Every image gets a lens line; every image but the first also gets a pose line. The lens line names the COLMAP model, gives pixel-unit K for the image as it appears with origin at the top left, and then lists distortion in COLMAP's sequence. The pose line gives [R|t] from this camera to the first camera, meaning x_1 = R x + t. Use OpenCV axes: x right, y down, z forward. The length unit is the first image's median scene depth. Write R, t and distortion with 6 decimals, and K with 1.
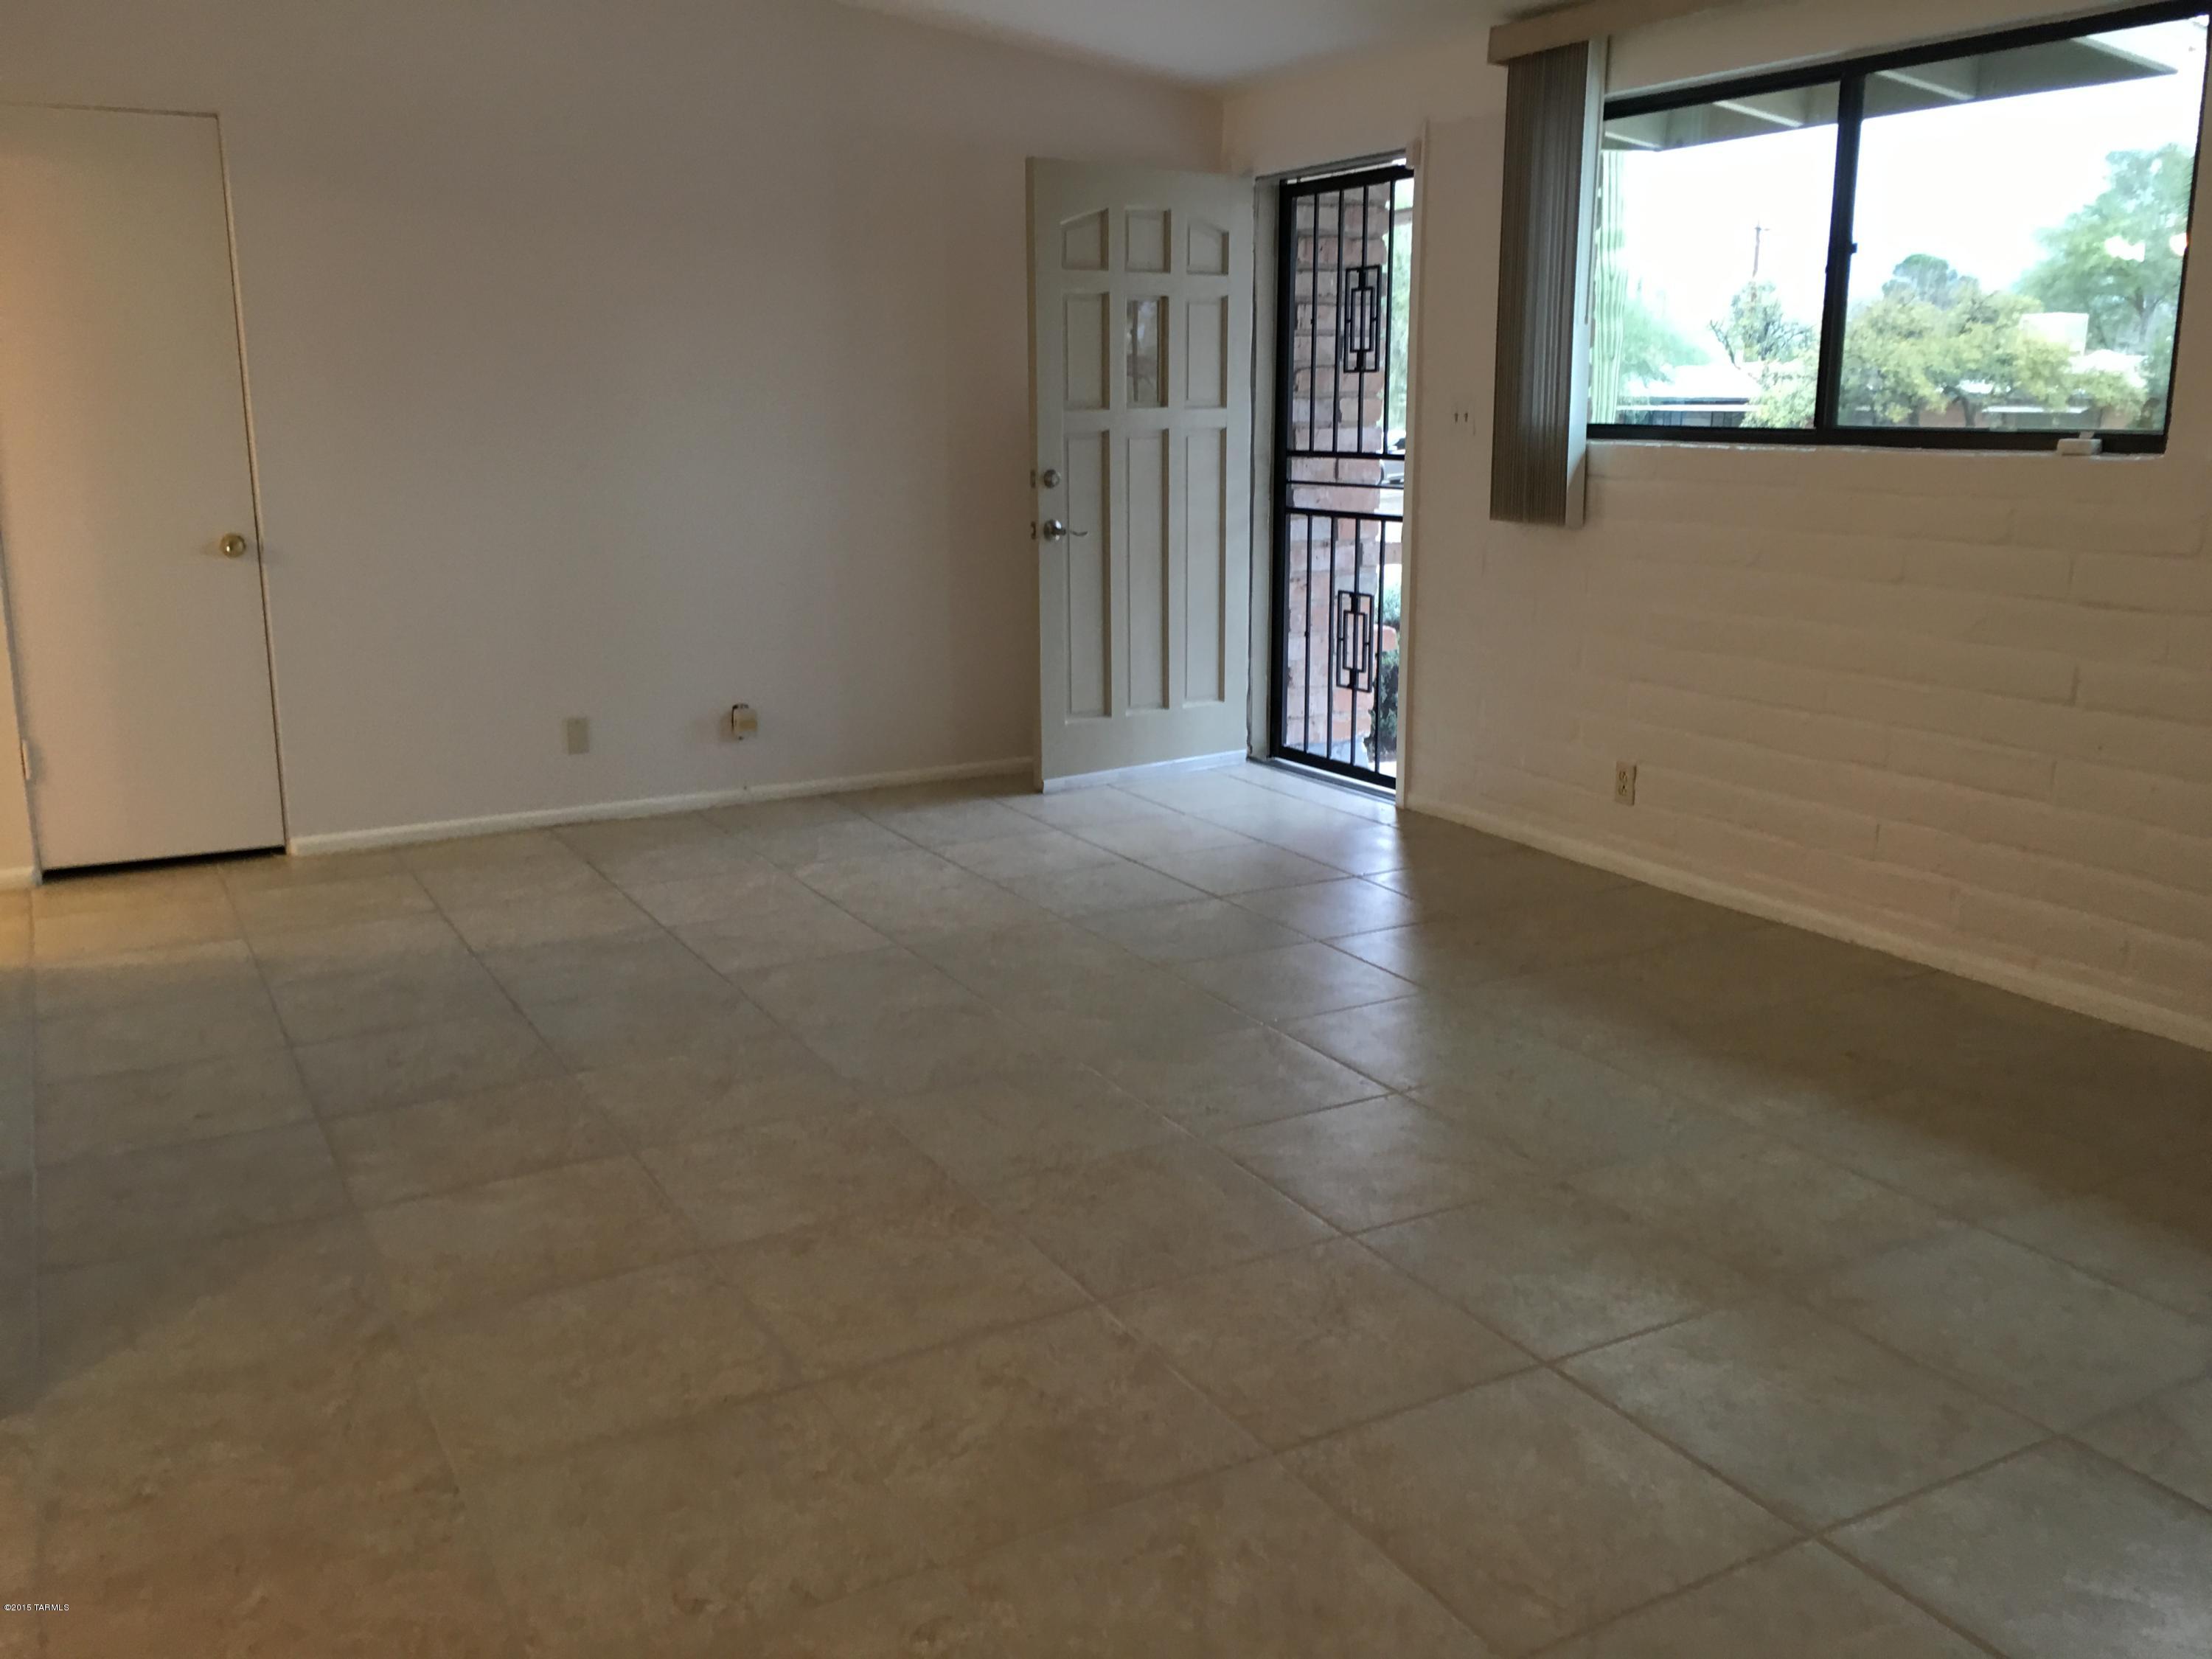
lens RADIAL K [[1867.1, 0, 1093.4], [0, 1867.1, 795.3], [0, 0, 1]] dist [0.075261, -0.091133]
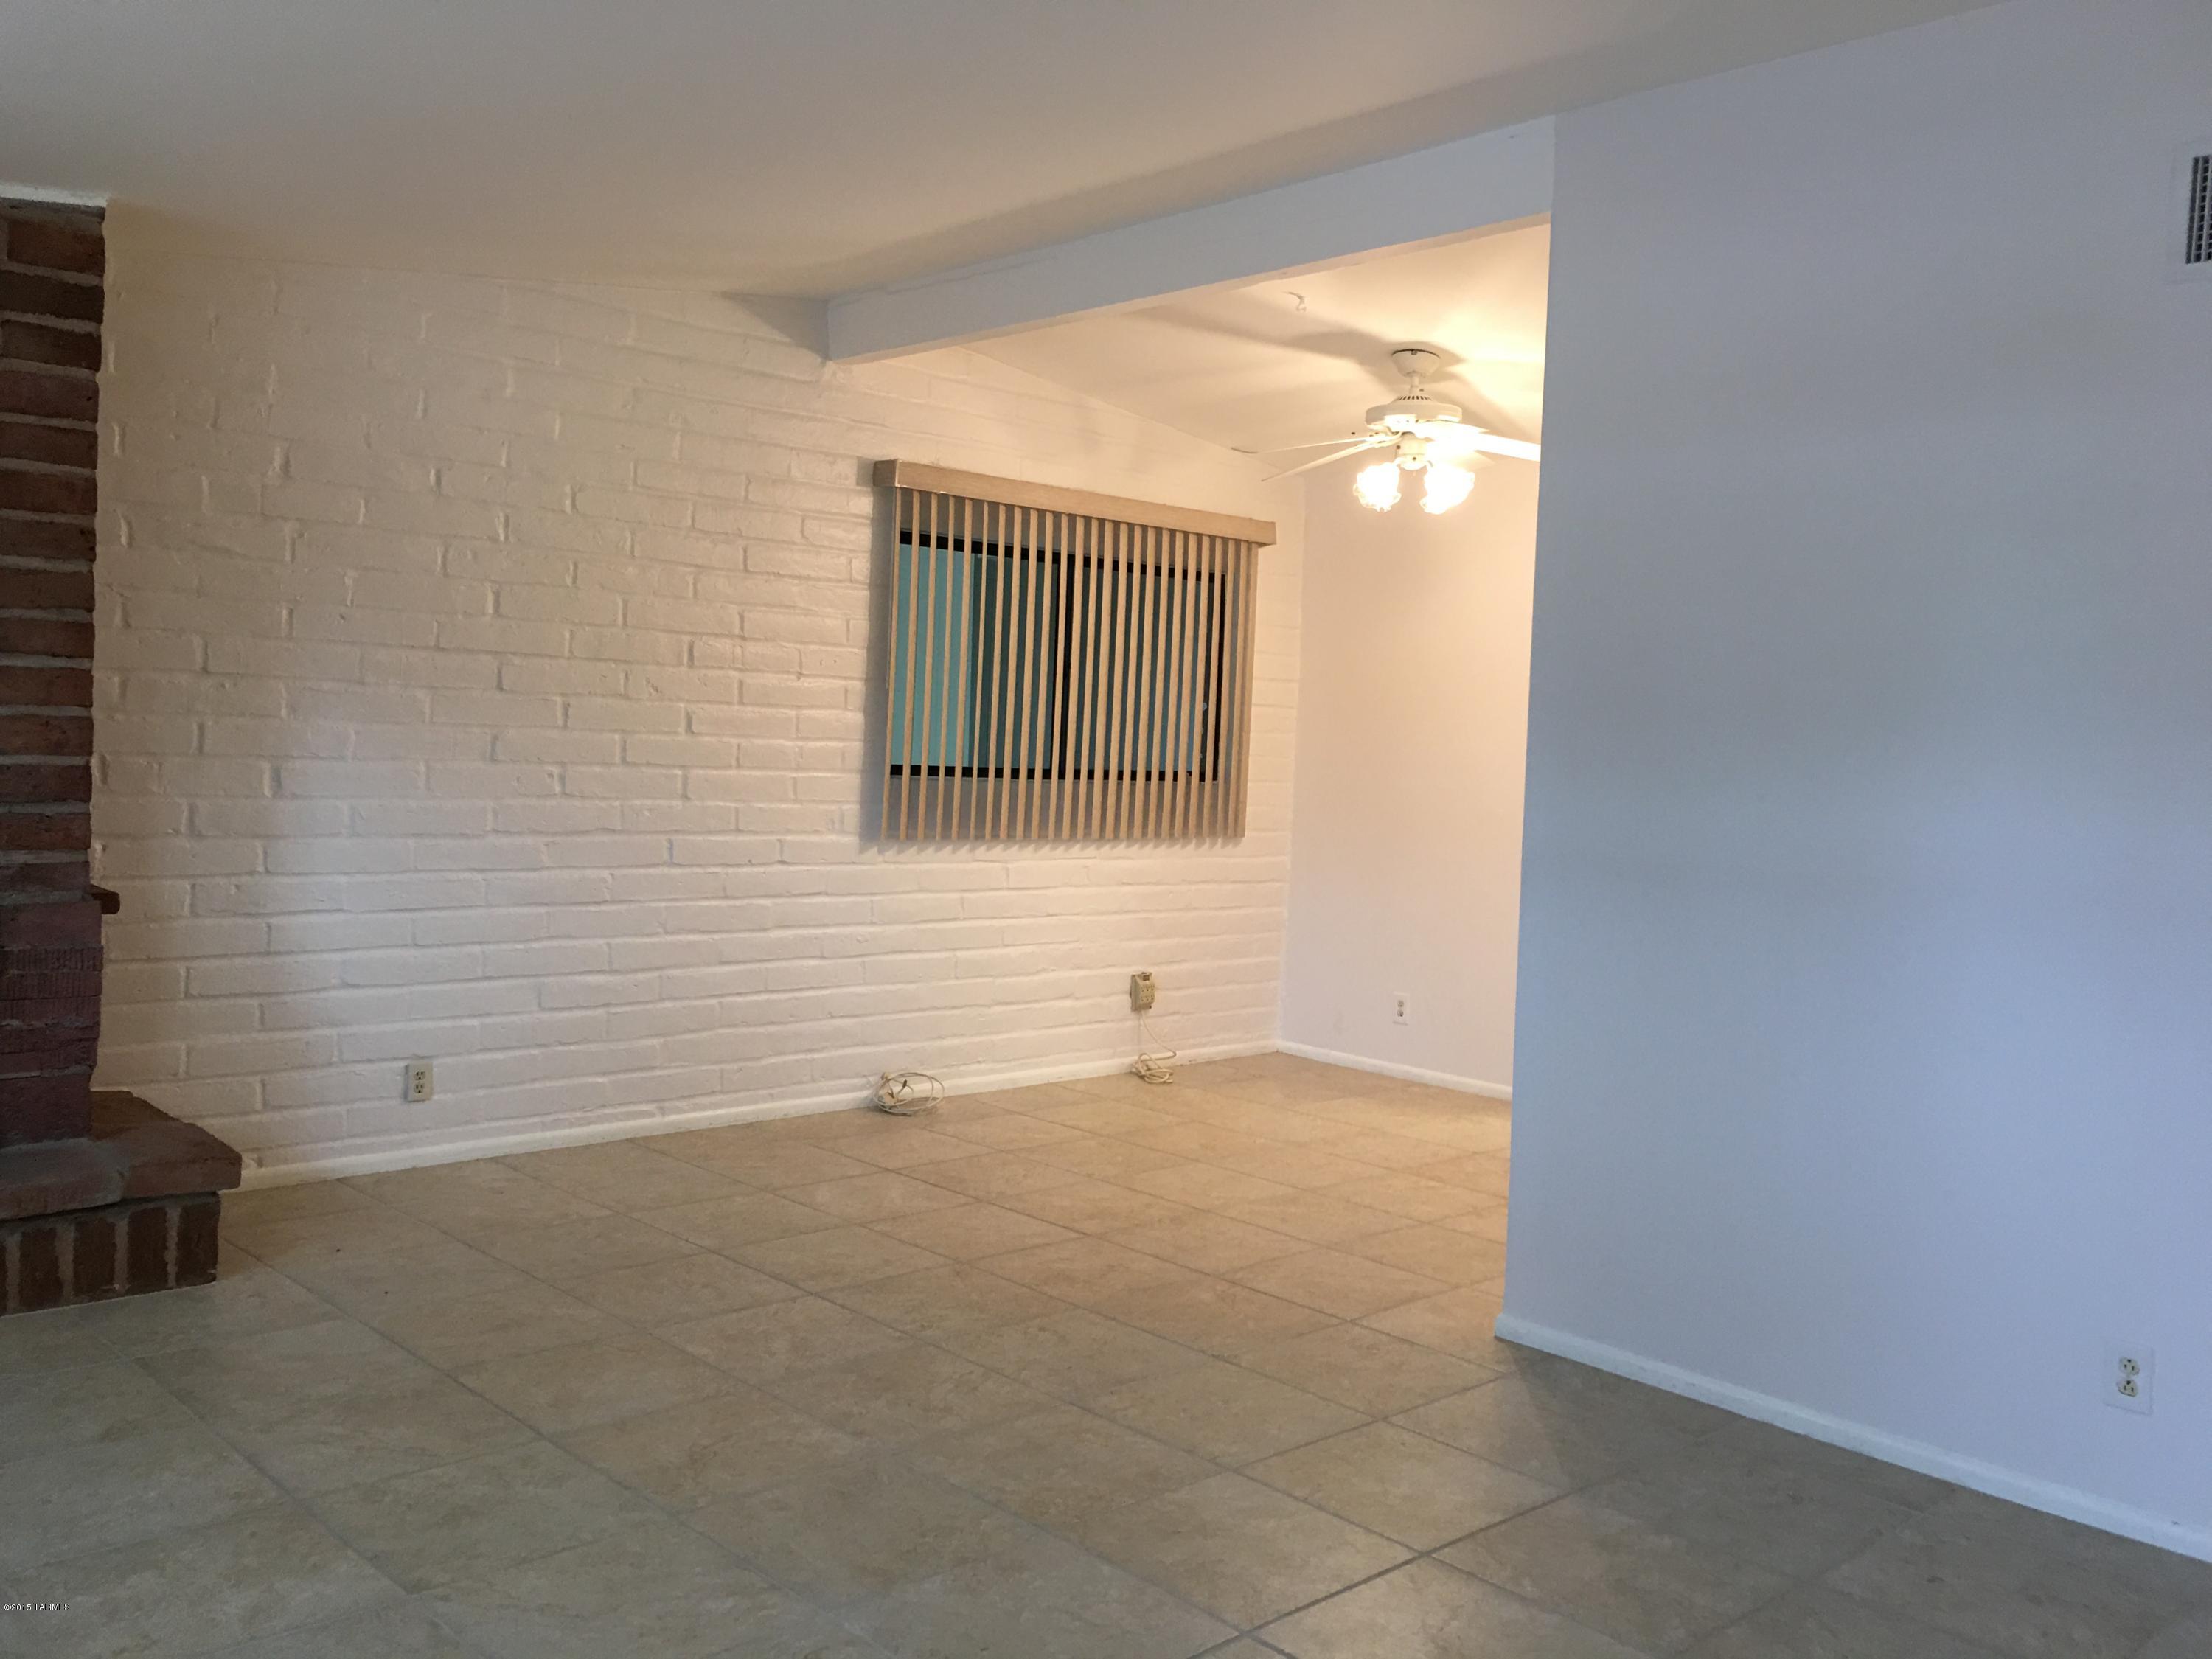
lens RADIAL K [[1867.1, 0, 1129.0], [0, 1867.1, 812.1], [0, 0, 1]] dist [0.075261, -0.091133]
pose [[-0.963757, -0.029830, -0.265110, 0.088327], [-0.096823, 0.965084, 0.243390, -0.213021], [0.248593, 0.260237, -0.932994, 0.952951]]
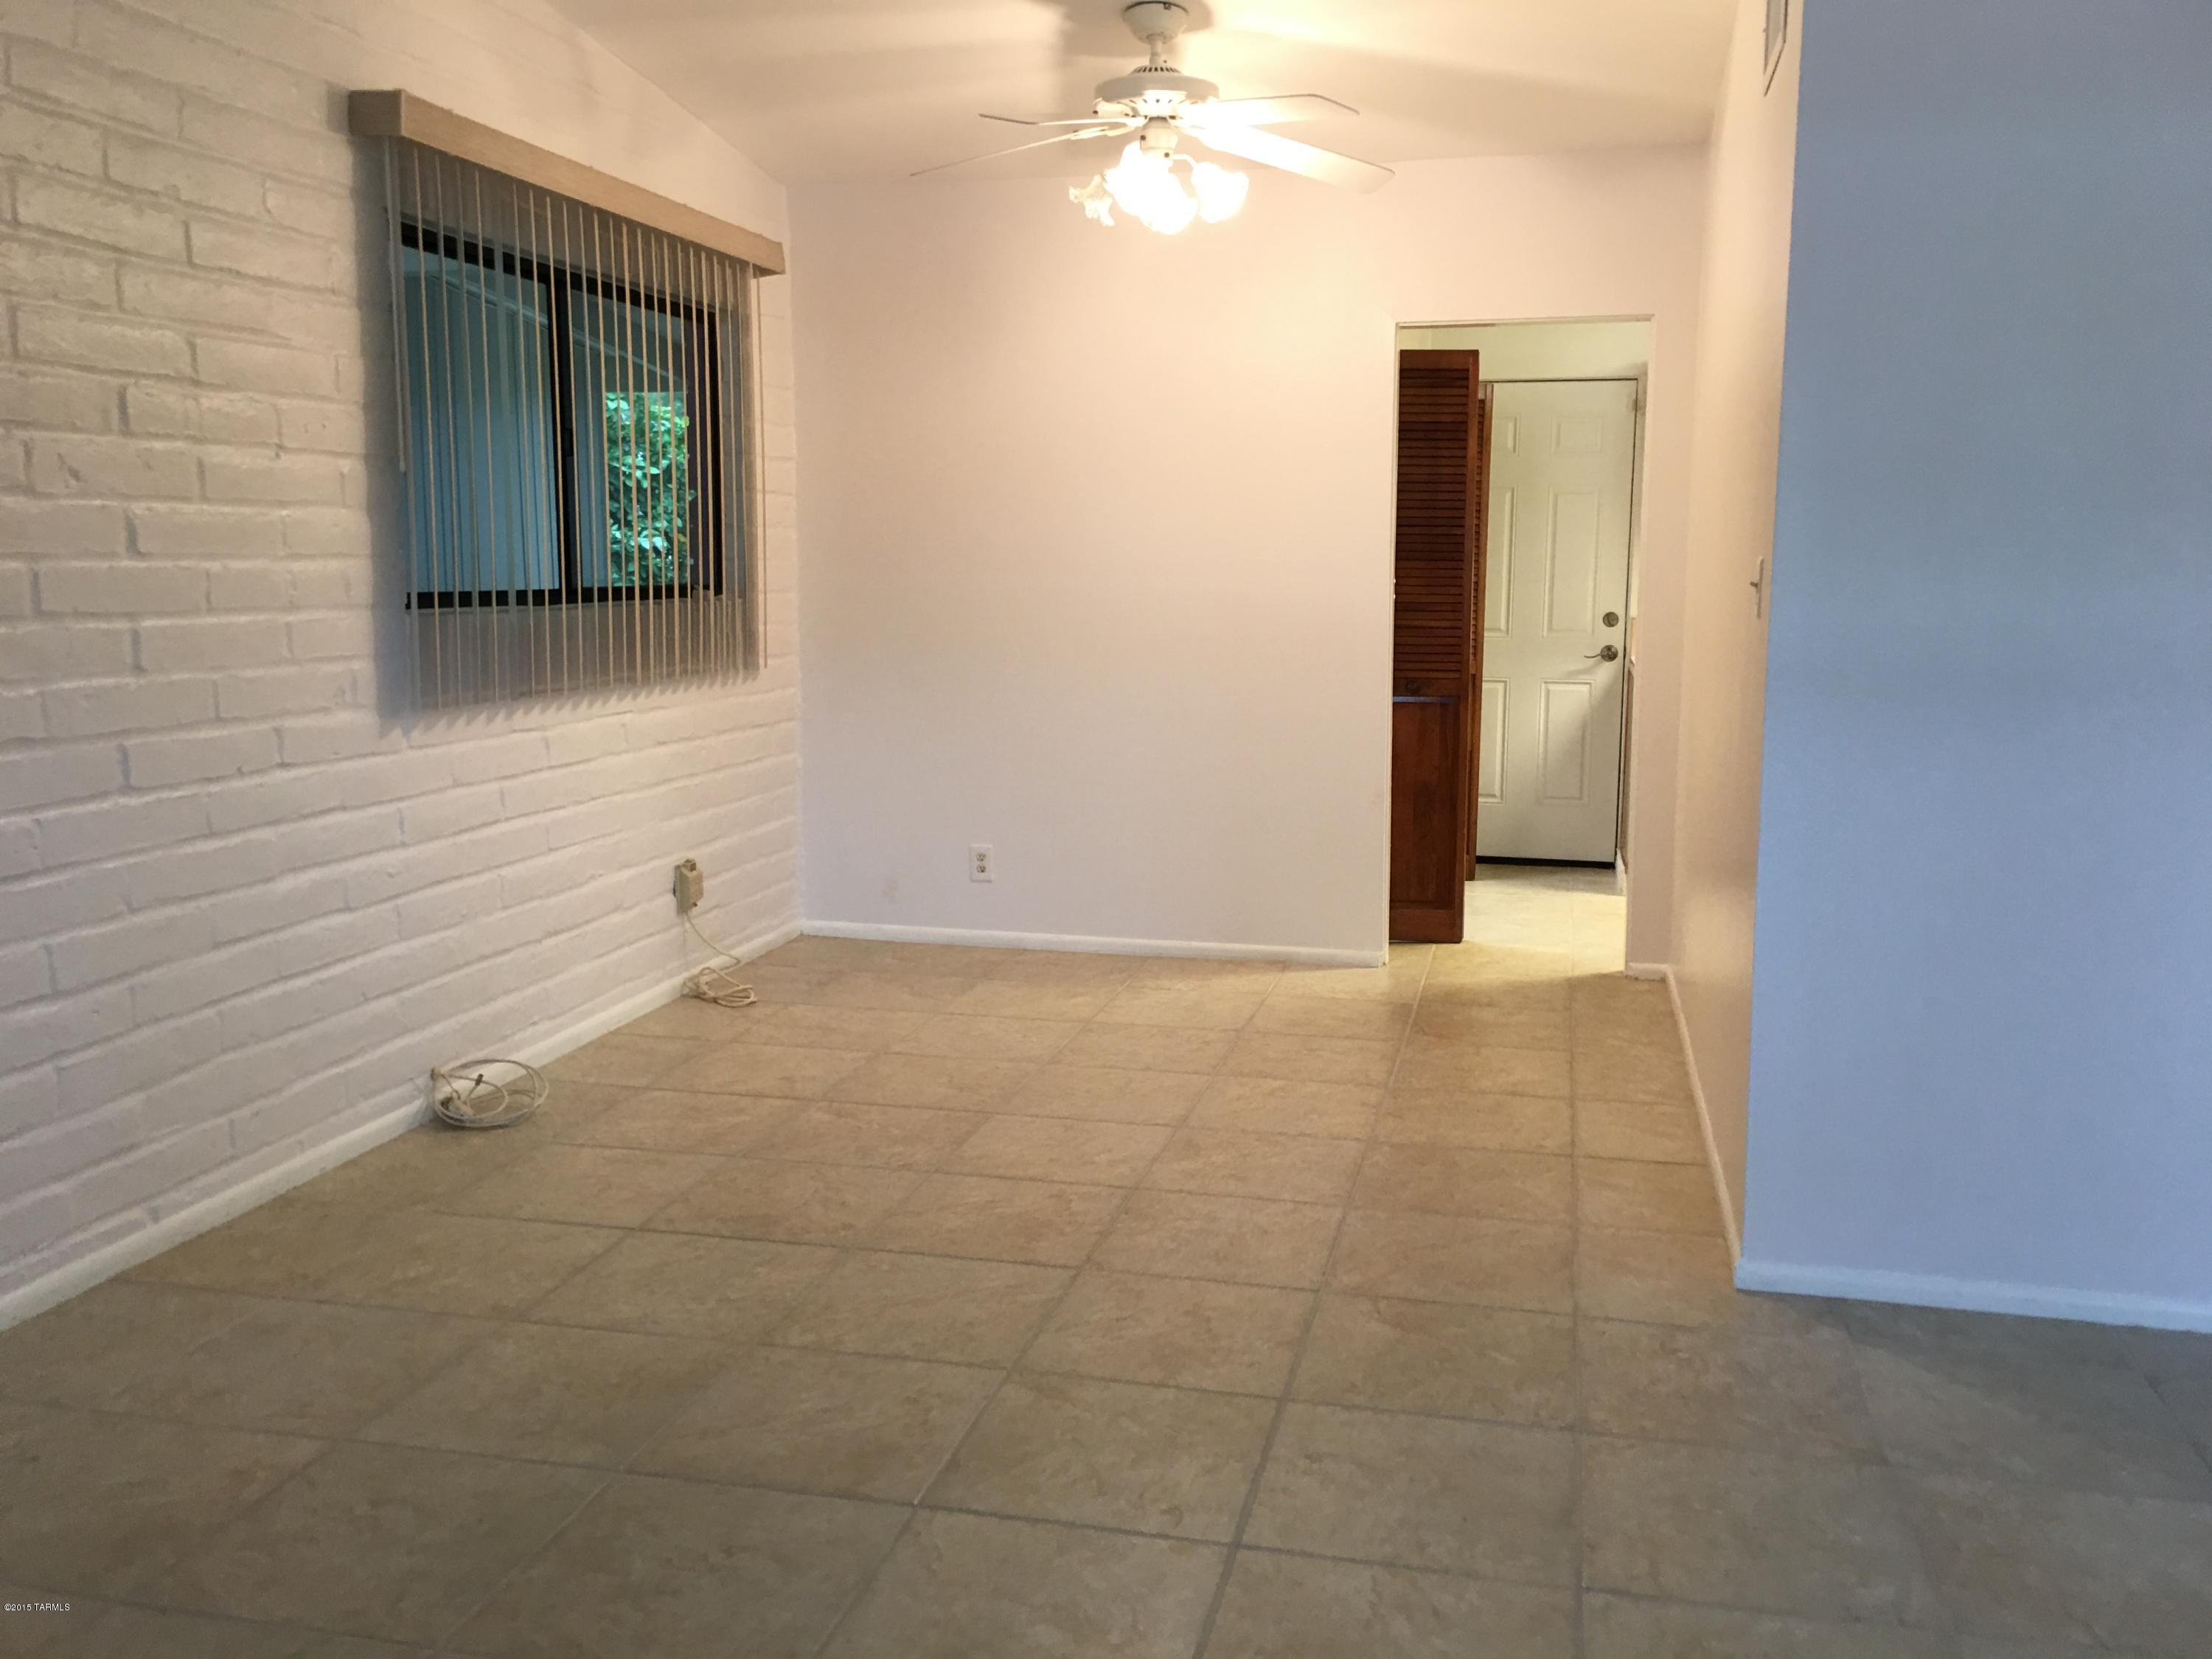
lens RADIAL K [[1867.1, 0, 1152.0], [0, 1867.1, 790.2], [0, 0, 1]] dist [0.075261, -0.091133]
pose [[-0.658649, 0.090904, -0.746939, 0.278672], [-0.164966, 0.951080, 0.261214, -0.119193], [0.734144, 0.295268, -0.611432, 0.543914]]
